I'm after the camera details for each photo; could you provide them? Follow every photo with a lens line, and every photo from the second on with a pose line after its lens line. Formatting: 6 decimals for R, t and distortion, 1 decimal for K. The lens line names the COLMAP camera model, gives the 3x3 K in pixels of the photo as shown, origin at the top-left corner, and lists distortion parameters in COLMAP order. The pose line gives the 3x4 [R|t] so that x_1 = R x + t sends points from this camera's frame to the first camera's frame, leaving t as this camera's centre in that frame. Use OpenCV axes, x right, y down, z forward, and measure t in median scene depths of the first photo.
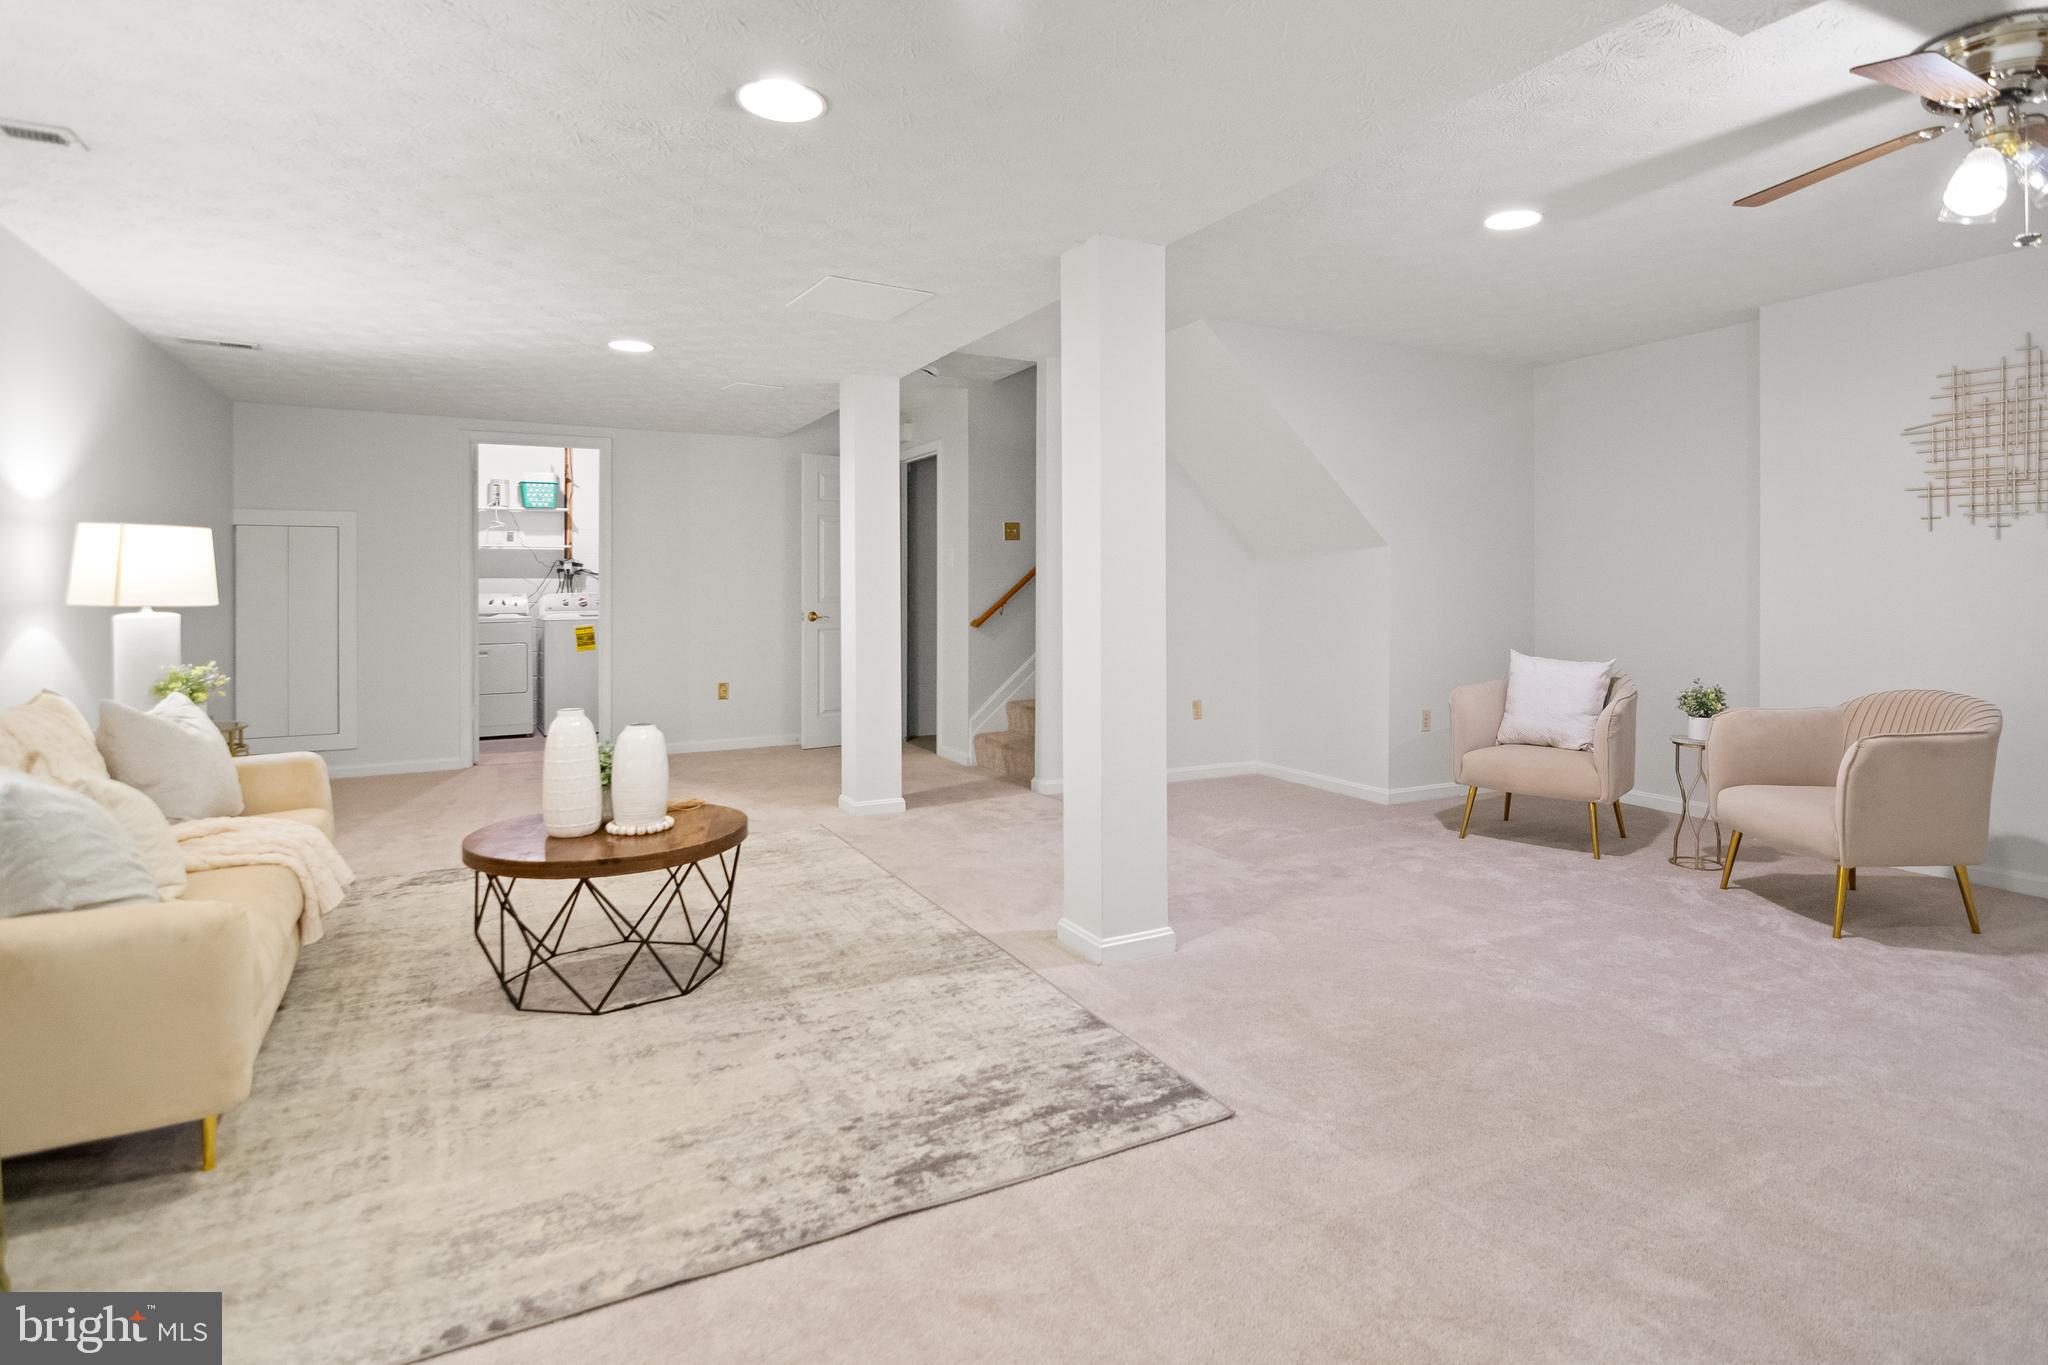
lens RADIAL K [[1051.8, 0, 1027.2], [0, 1051.8, 586.5], [0, 0, 1]] dist [-0.004332, -0.004598]
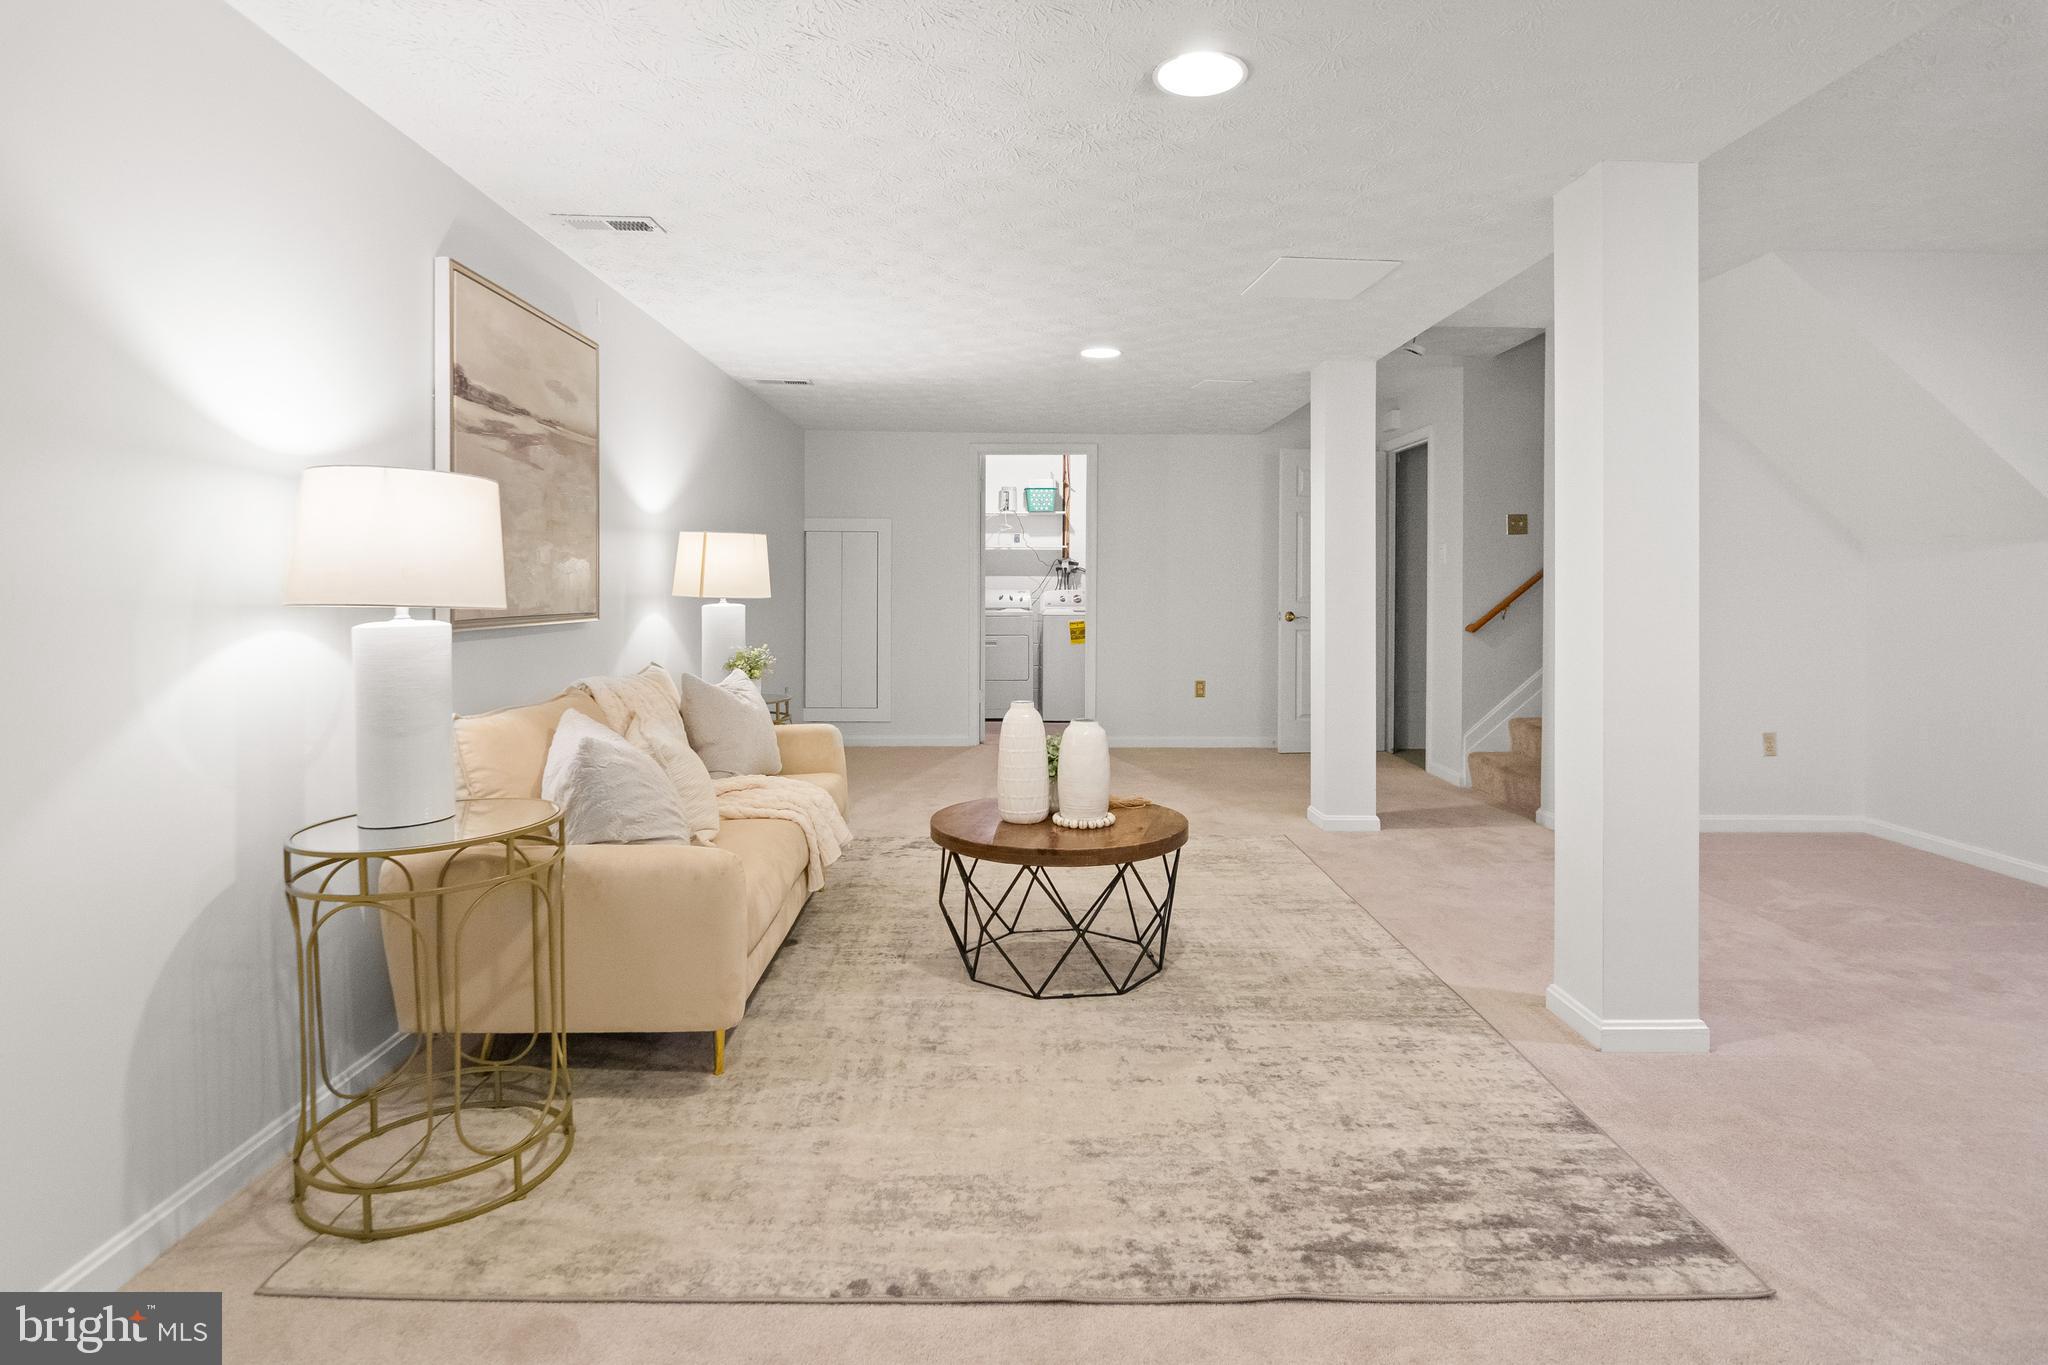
lens RADIAL K [[1051.8, 0, 1013.7], [0, 1051.8, 580.6], [0, 0, 1]] dist [-0.004332, -0.004598]
pose [[0.886297, 0.005590, -0.463084, 0.042813], [-0.007389, 0.999971, -0.002071, -0.001667], [0.463059, 0.005258, 0.886312, 0.063340]]
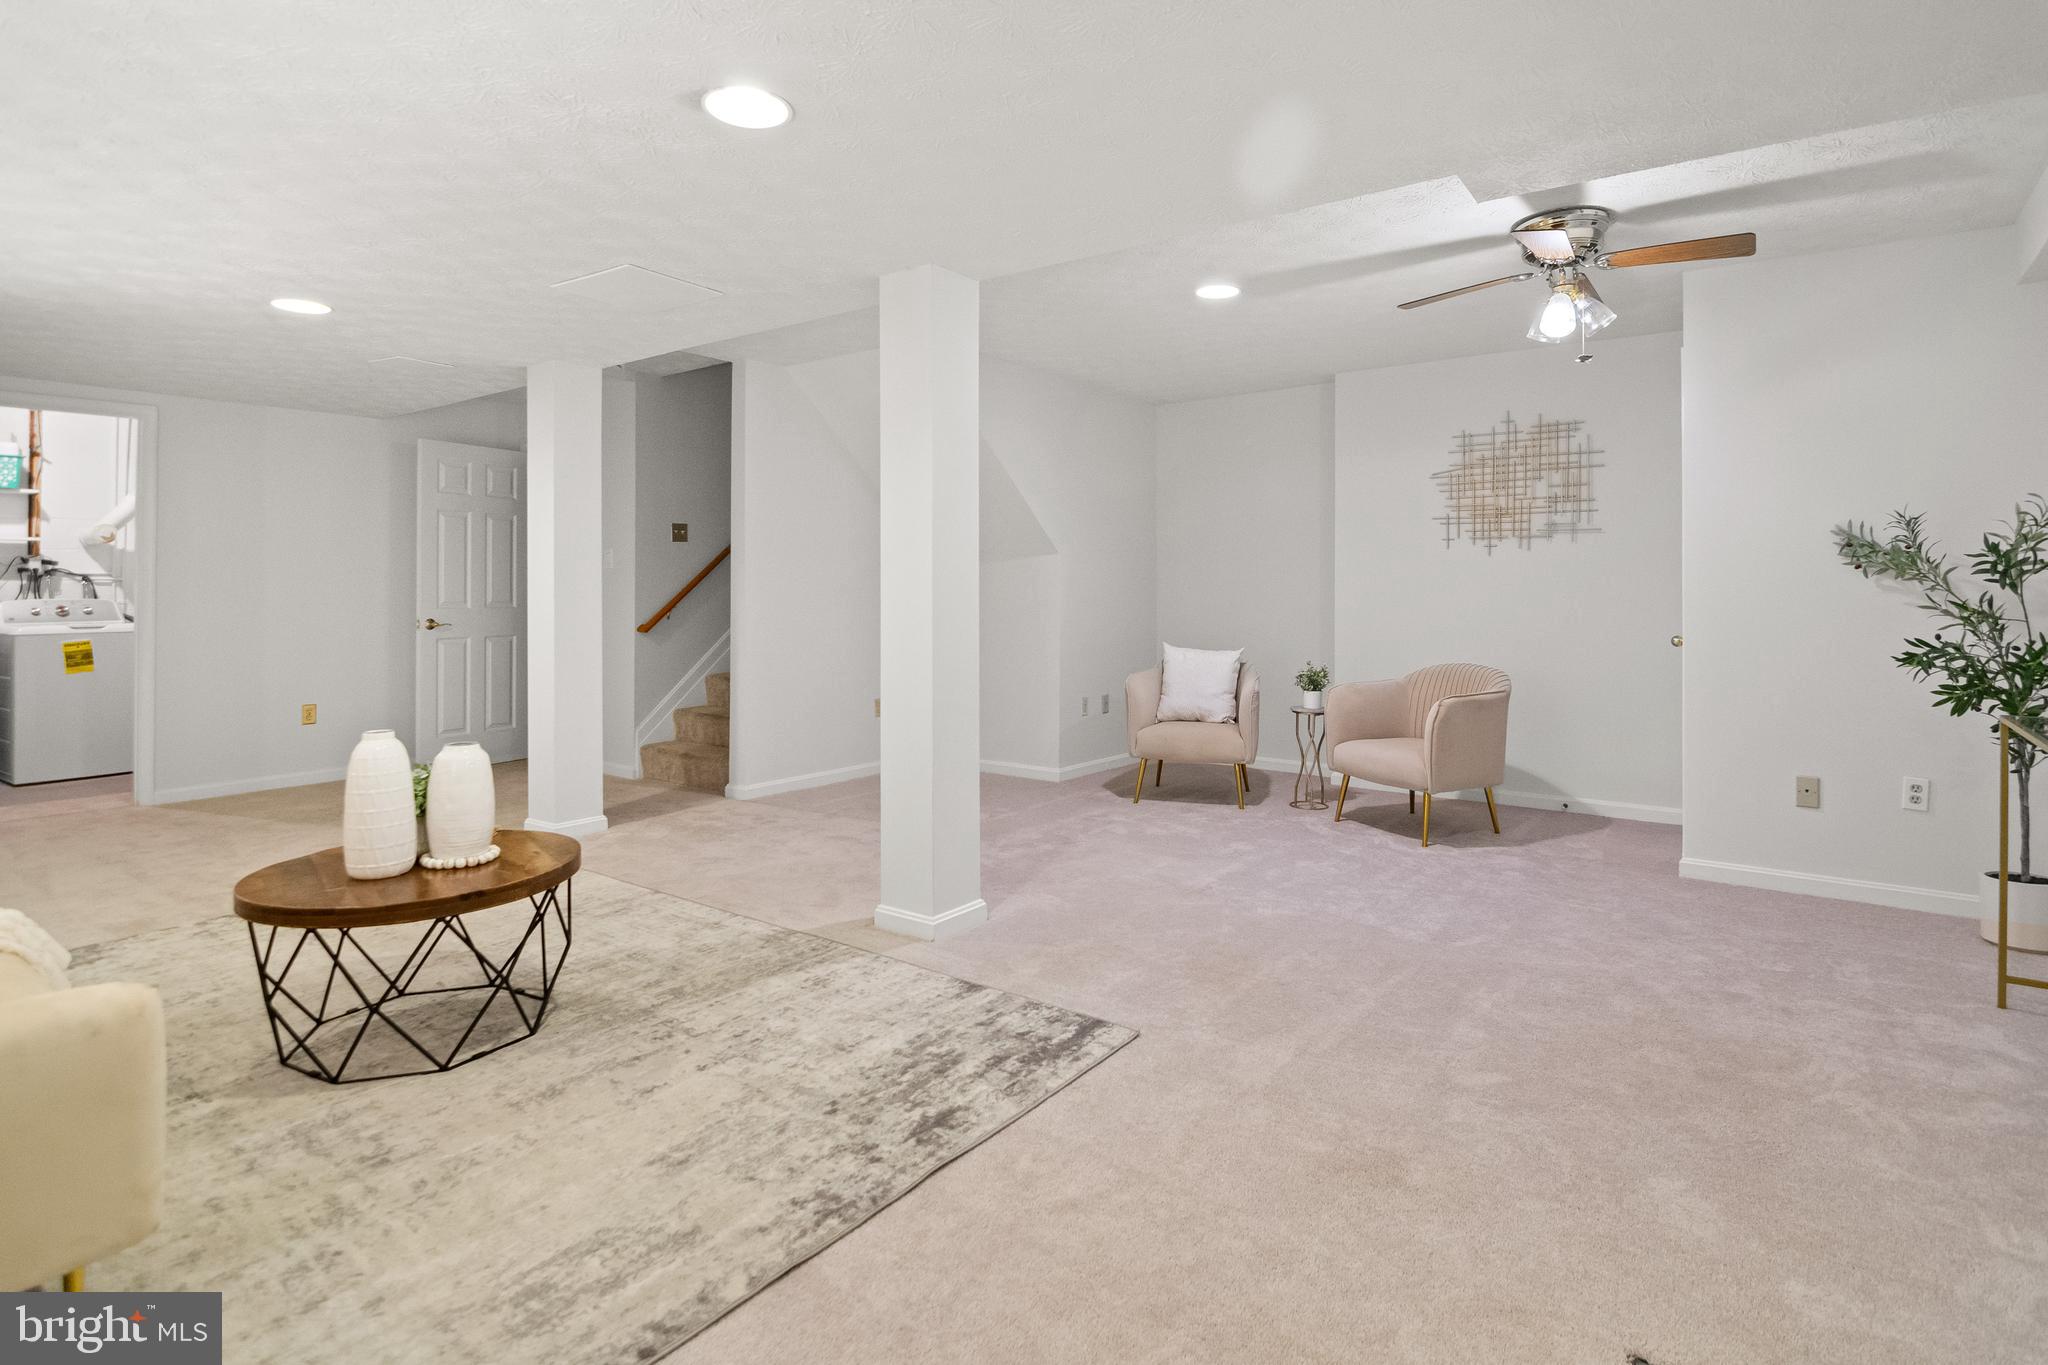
lens RADIAL K [[1051.8, 0, 1022.8], [0, 1051.8, 585.0], [0, 0, 1]] dist [-0.004332, -0.004598]
pose [[0.903277, 0.000450, 0.429057, -0.321064], [0.001417, 0.999991, -0.004033, -0.000317], [-0.429055, 0.004251, 0.903268, -0.015403]]
